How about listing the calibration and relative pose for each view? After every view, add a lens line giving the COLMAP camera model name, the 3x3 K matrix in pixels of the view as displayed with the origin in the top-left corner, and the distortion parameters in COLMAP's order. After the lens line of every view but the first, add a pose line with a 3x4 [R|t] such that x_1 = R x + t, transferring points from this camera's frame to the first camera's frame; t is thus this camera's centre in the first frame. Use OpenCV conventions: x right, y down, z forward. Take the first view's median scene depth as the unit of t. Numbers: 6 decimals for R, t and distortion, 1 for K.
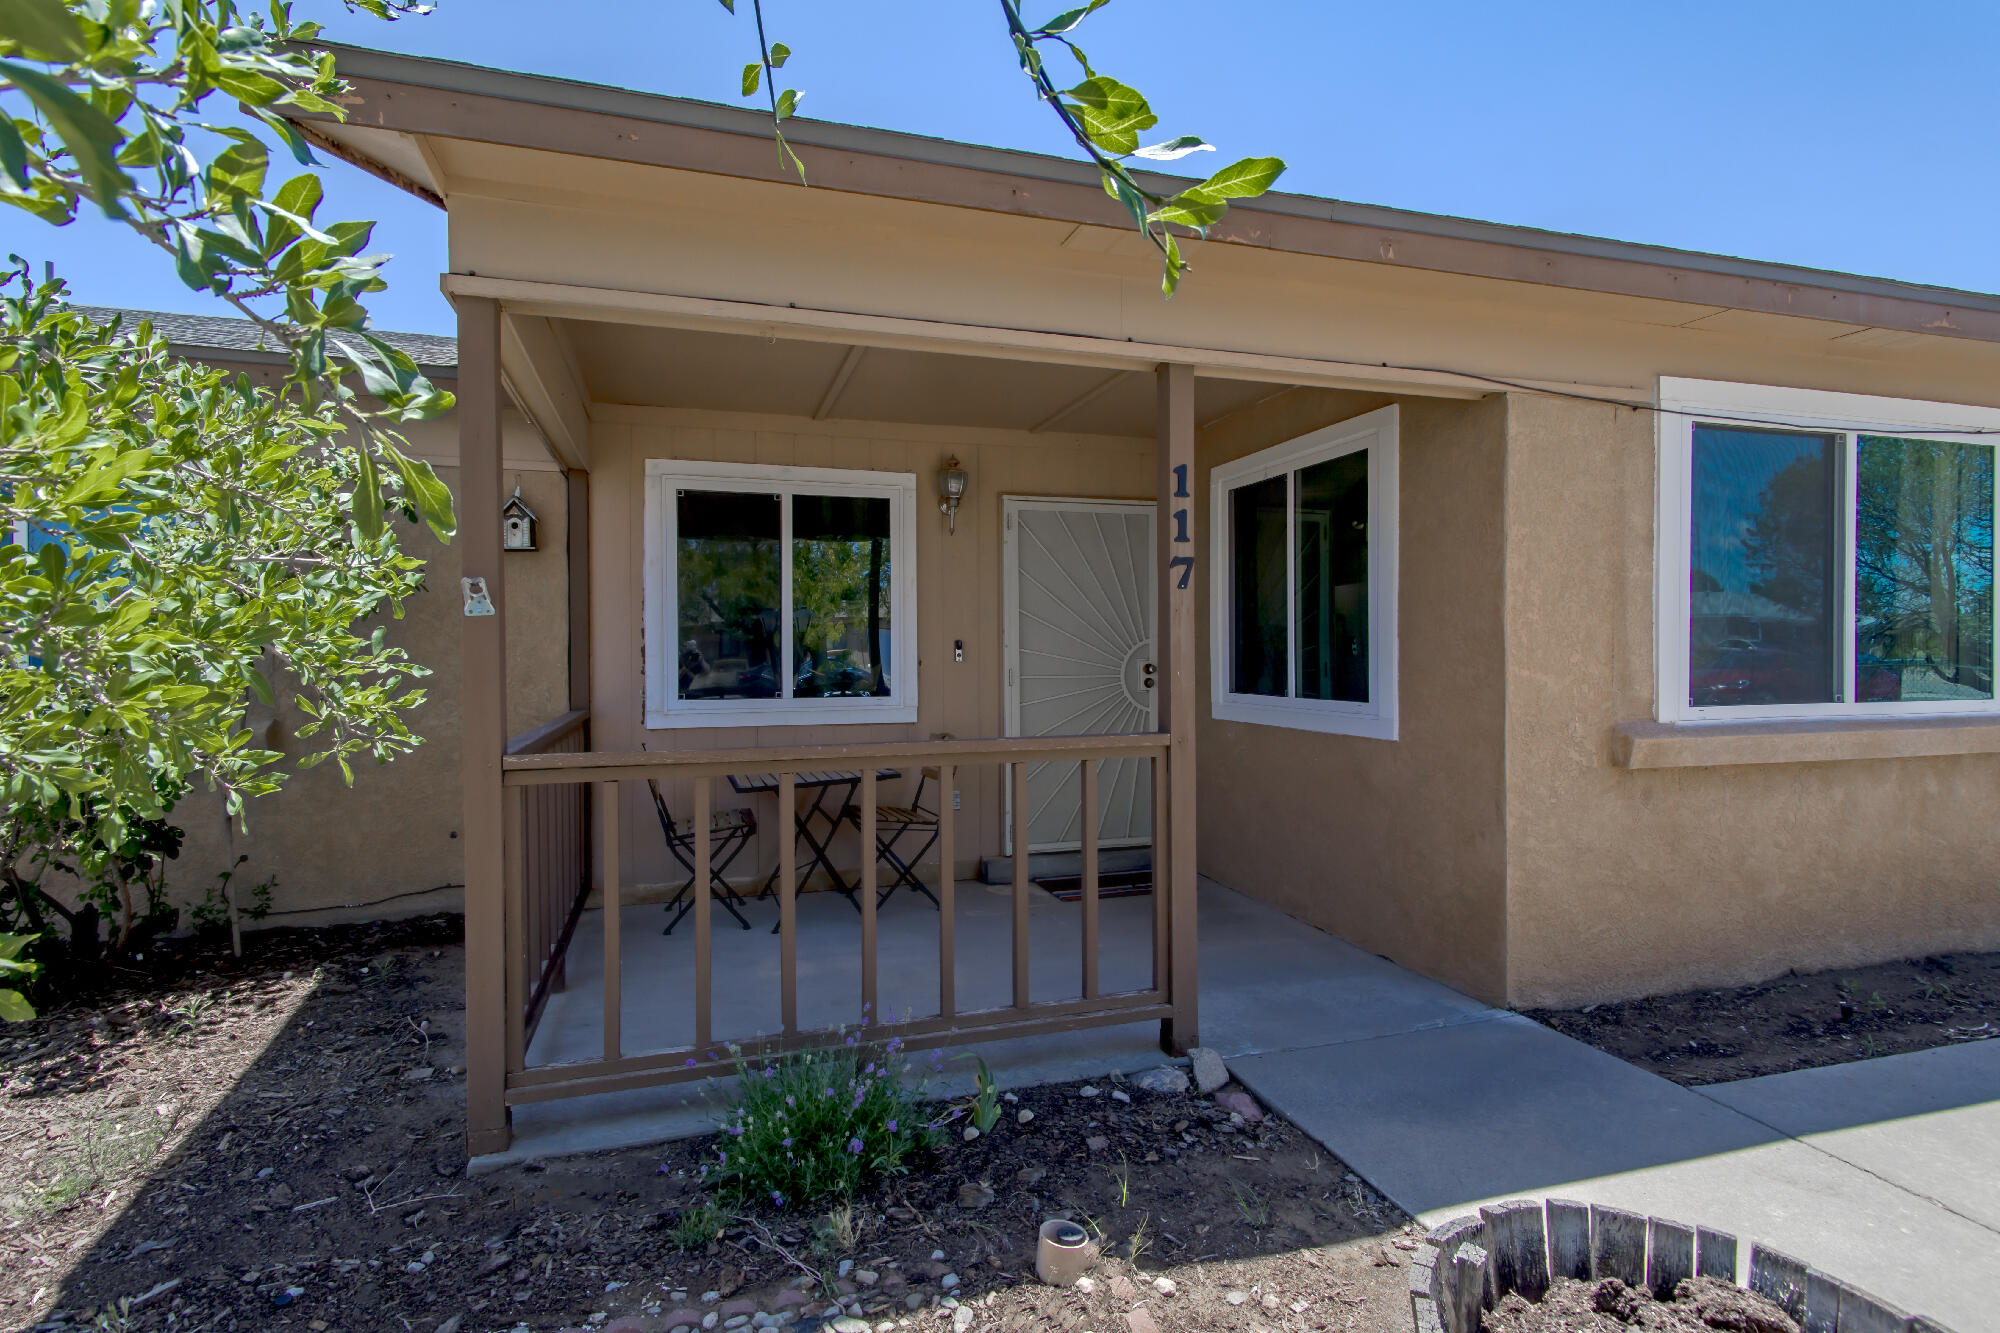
lens RADIAL K [[934.2, 0, 997.3], [0, 934.2, 653.0], [0, 0, 1]] dist [-0.000954, -0.000495]
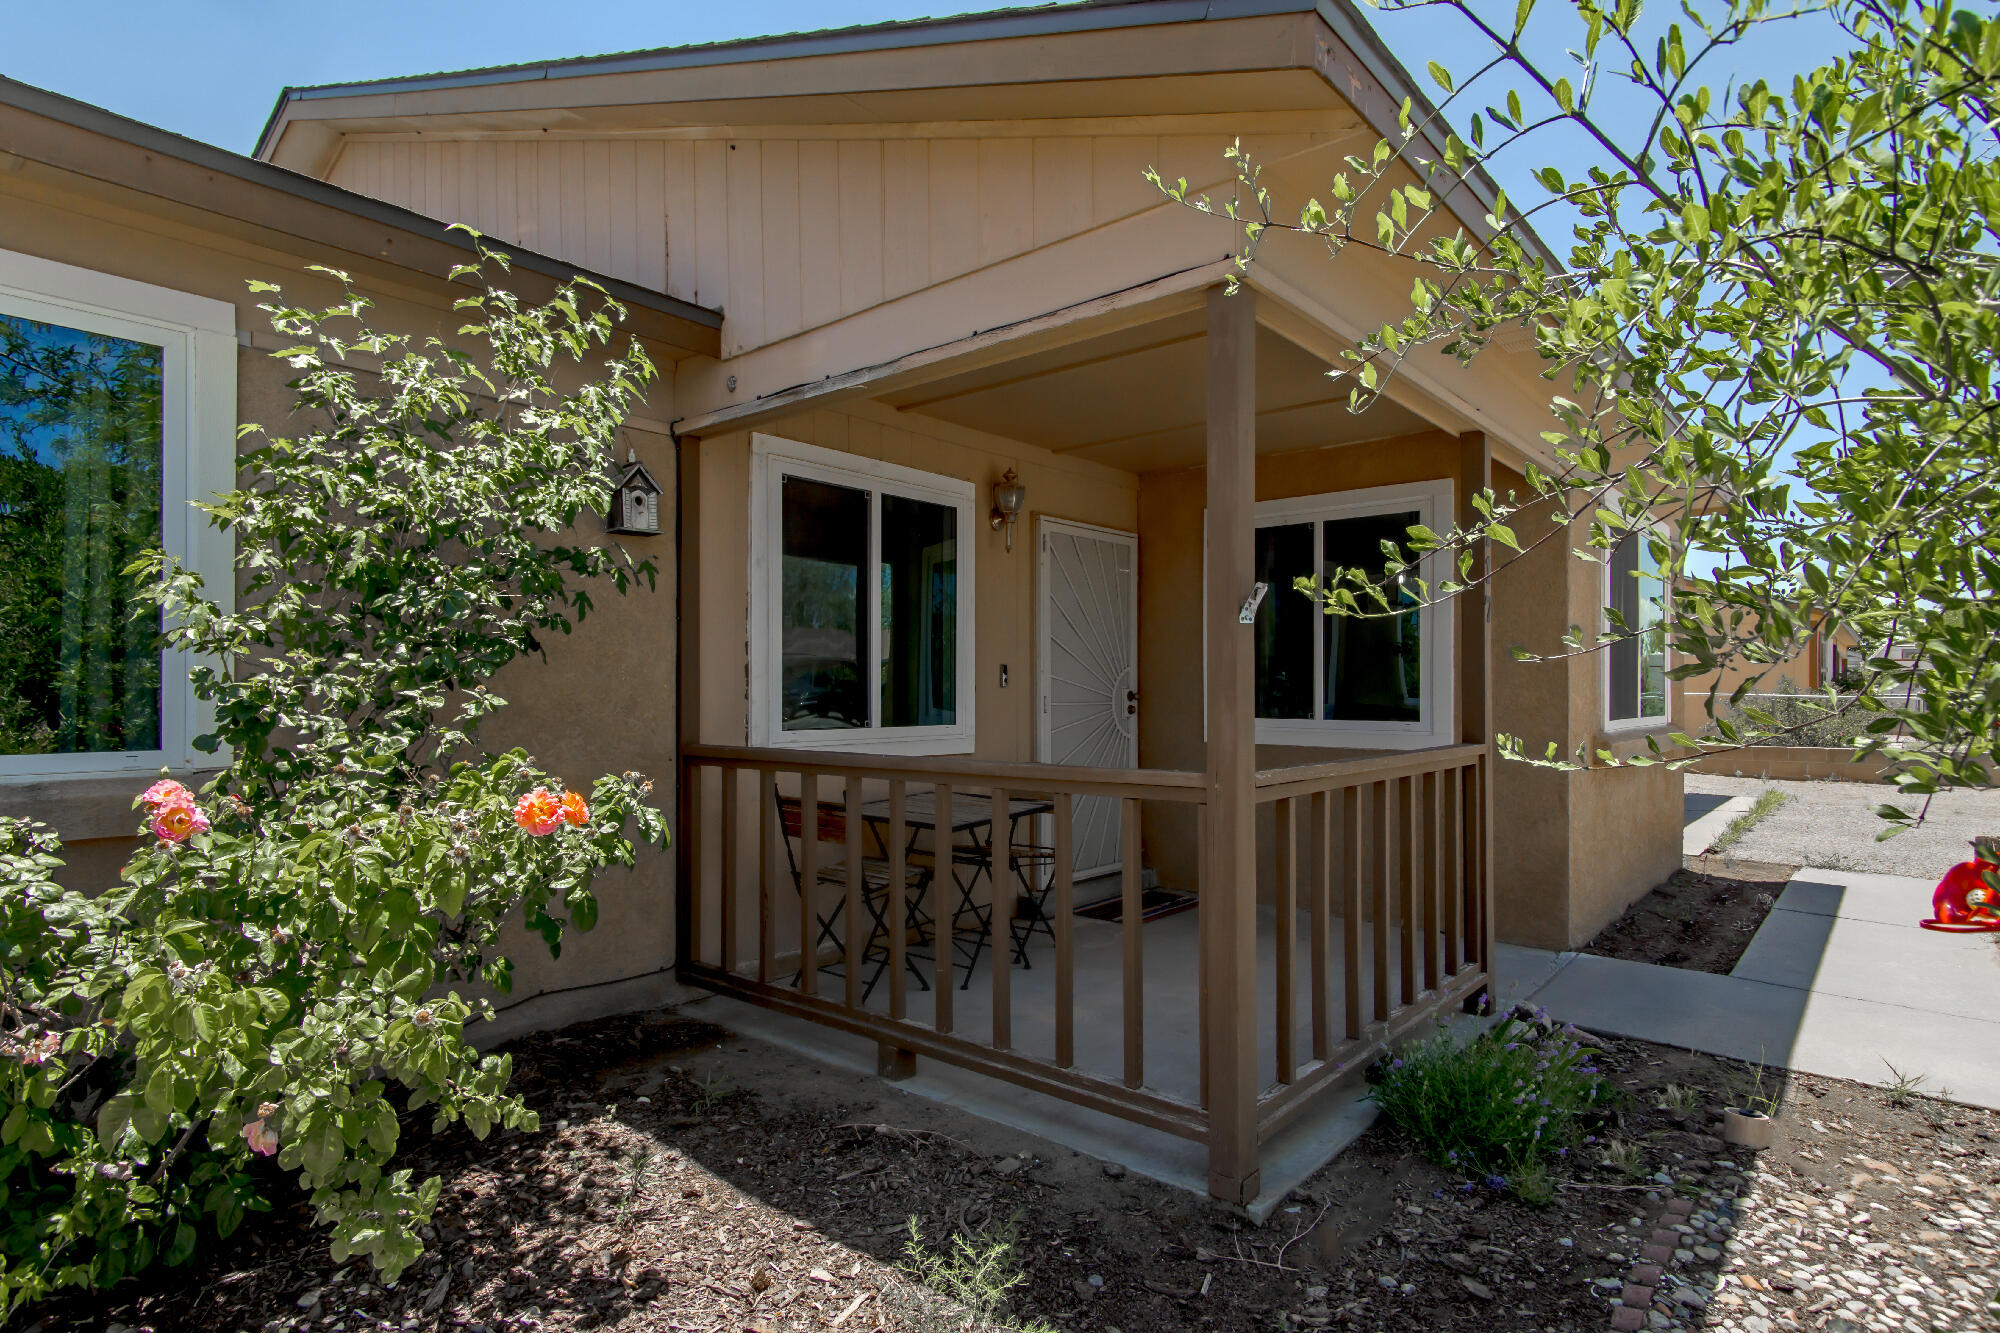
lens RADIAL K [[1052.9, 0, 1000.0], [0, 1052.9, 666.5], [0, 0, 1]] dist [0.019578, 0.000012]
pose [[0.848056, 0.017978, 0.529602, -0.644232], [-0.006473, 0.999701, -0.023571, 0.014428], [-0.529867, 0.016561, 0.847919, 0.109357]]
